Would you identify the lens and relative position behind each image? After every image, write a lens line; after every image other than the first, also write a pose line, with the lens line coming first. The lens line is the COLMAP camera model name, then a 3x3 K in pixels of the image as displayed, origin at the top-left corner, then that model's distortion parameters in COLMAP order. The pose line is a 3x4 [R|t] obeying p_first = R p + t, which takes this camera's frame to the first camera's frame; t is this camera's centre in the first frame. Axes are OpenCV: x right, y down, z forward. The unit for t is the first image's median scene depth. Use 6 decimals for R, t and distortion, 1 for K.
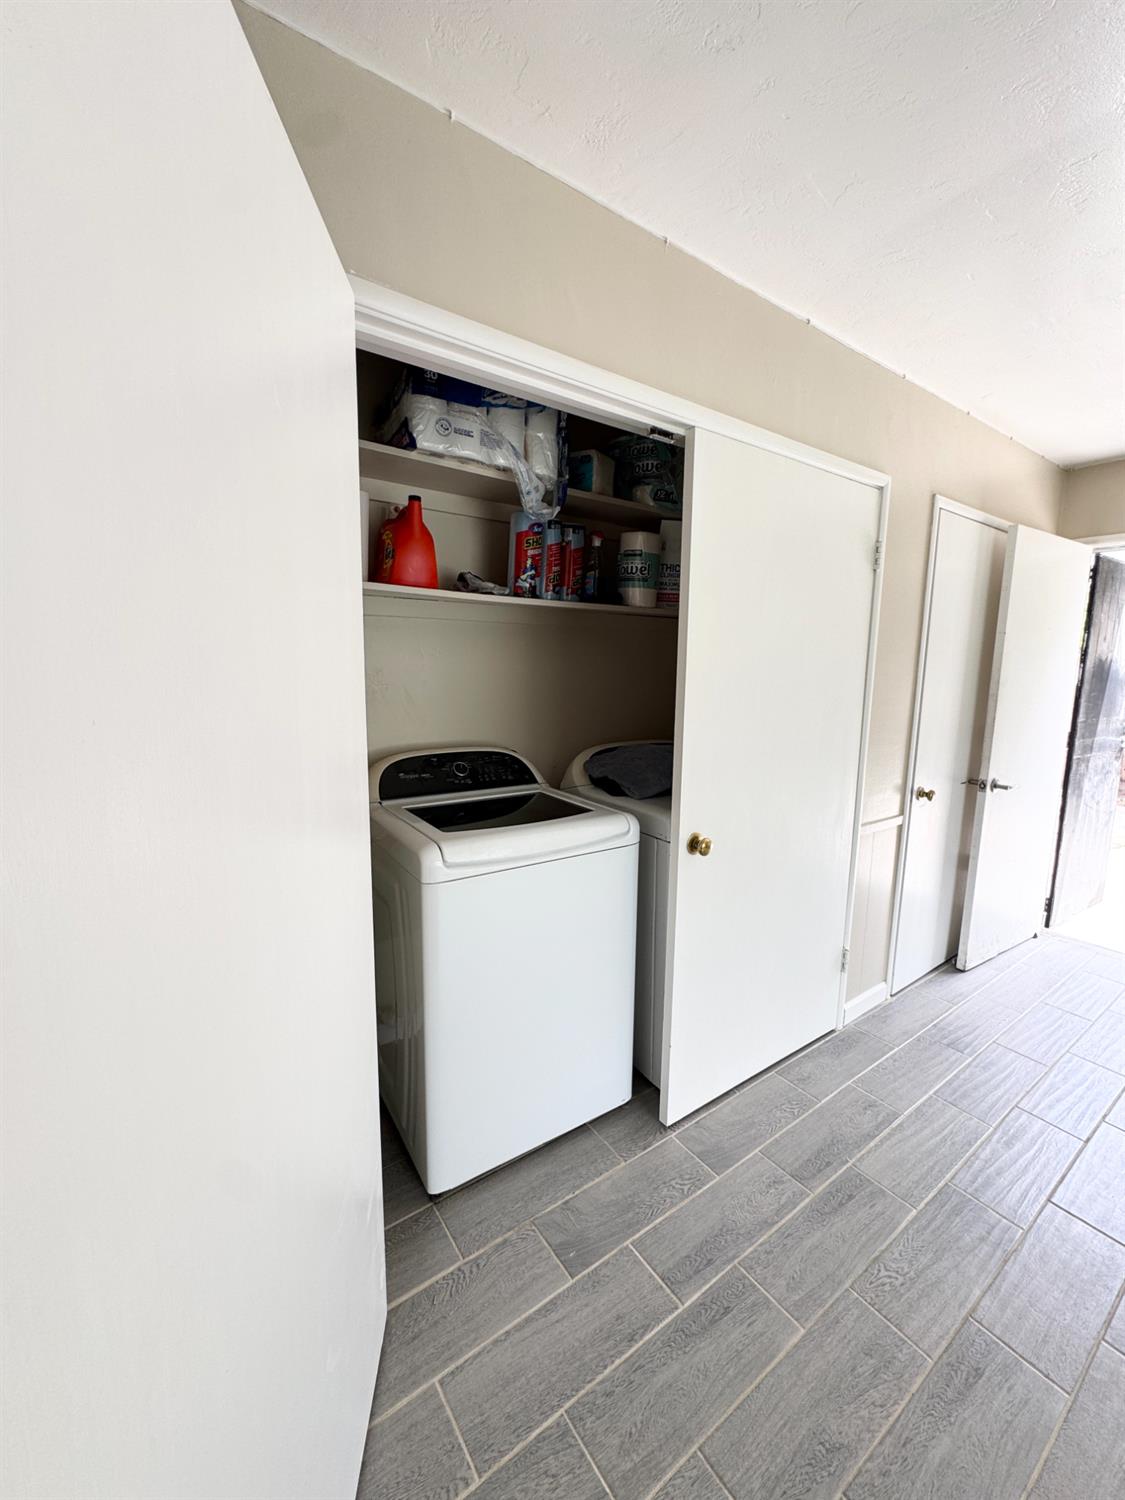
lens RADIAL K [[597.7, 0, 559.7], [0, 597.7, 753.7], [0, 0, 1]] dist [-0.002238, -0.000142]
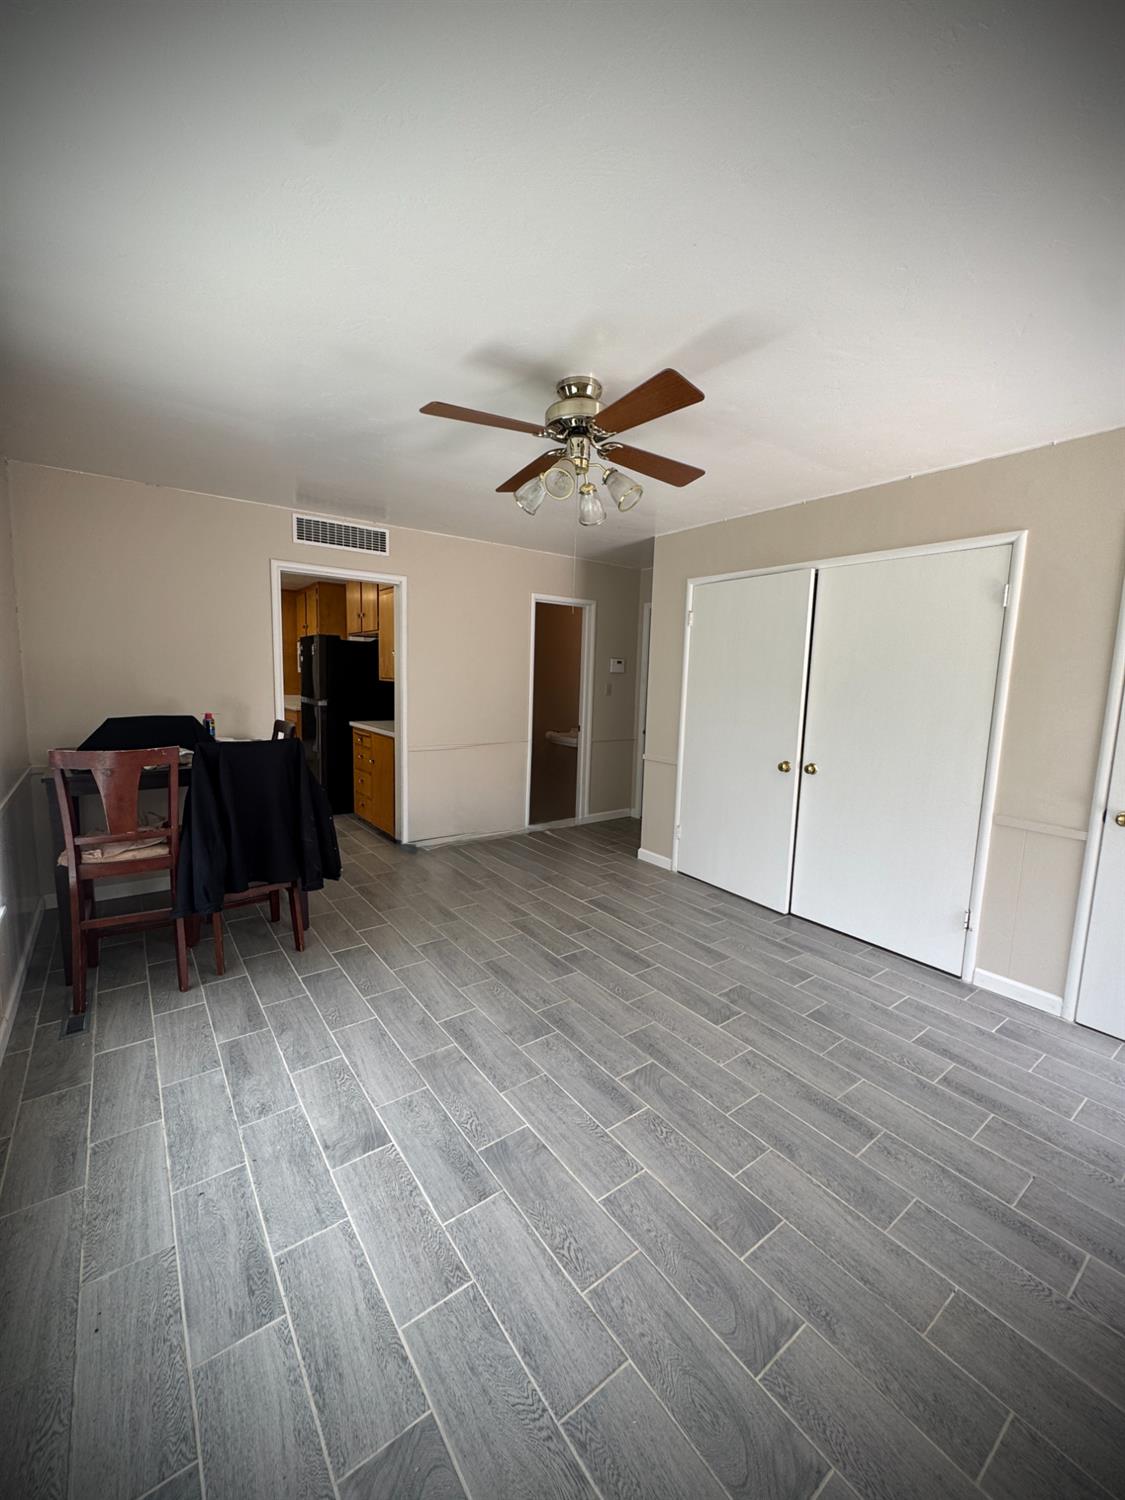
lens RADIAL K [[597.7, 0, 559.7], [0, 597.7, 753.7], [0, 0, 1]] dist [-0.002238, -0.000142]
pose [[0.018954, 0.113091, -0.993404, 2.158138], [-0.174829, 0.978649, 0.108076, 0.032828], [0.984416, 0.171627, 0.038321, 0.088711]]
